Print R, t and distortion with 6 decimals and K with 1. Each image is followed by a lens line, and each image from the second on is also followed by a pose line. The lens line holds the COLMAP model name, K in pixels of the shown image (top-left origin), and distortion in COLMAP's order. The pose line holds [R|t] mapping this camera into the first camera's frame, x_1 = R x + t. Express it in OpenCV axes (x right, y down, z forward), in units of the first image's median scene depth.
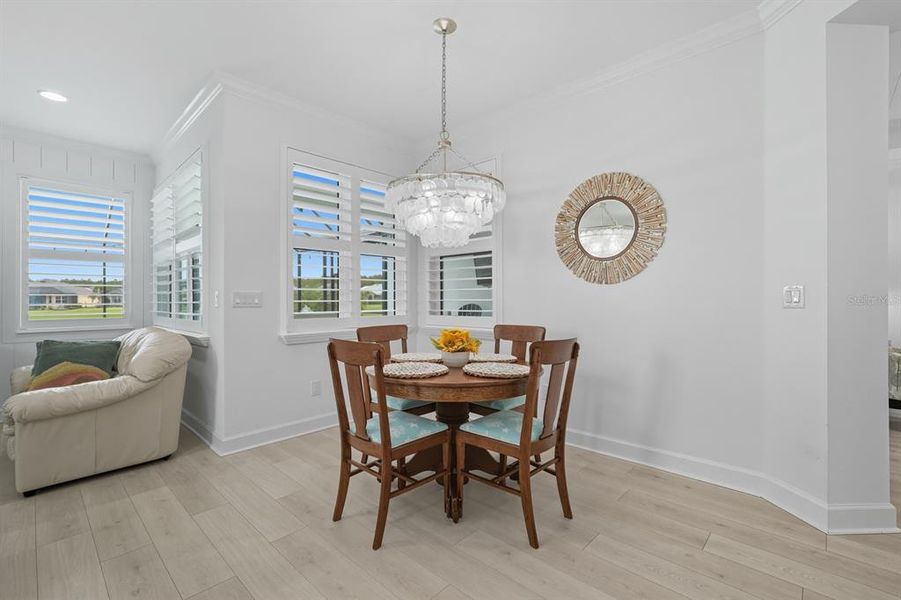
lens RADIAL K [[404.9, 0, 433.3], [0, 404.9, 301.9], [0, 0, 1]] dist [-0.002856, -0.000110]
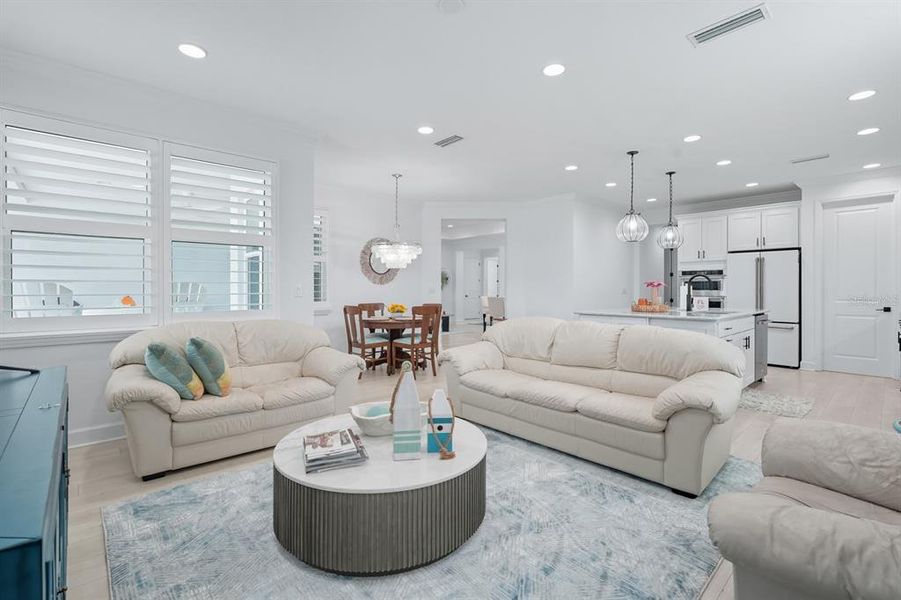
lens RADIAL K [[404.7, 0, 449.9], [0, 404.7, 286.6], [0, 0, 1]] dist [-0.006164, -0.000675]
pose [[0.057103, 0.008069, 0.998336, -2.048136], [0.004191, 0.999957, -0.008322, -0.009009], [-0.998360, 0.004660, 0.057066, 0.489821]]
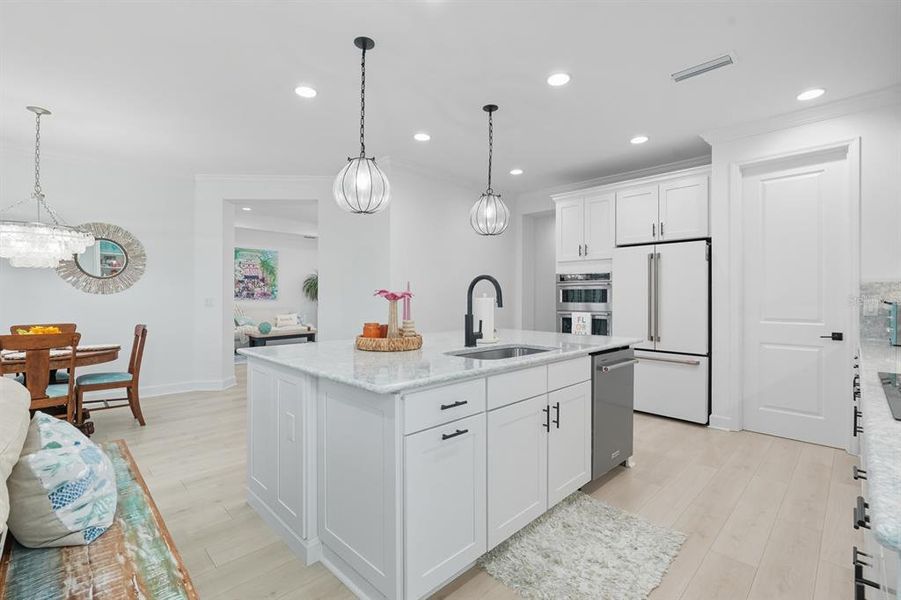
lens RADIAL K [[402.2, 0, 455.1], [0, 402.2, 293.8], [0, 0, 1]] dist [-0.009495, 0.000372]
pose [[0.010779, 0.009699, 0.999895, -1.171657], [0.004887, 0.999941, -0.009752, -0.024208], [-0.999930, 0.004992, 0.010731, -0.401730]]
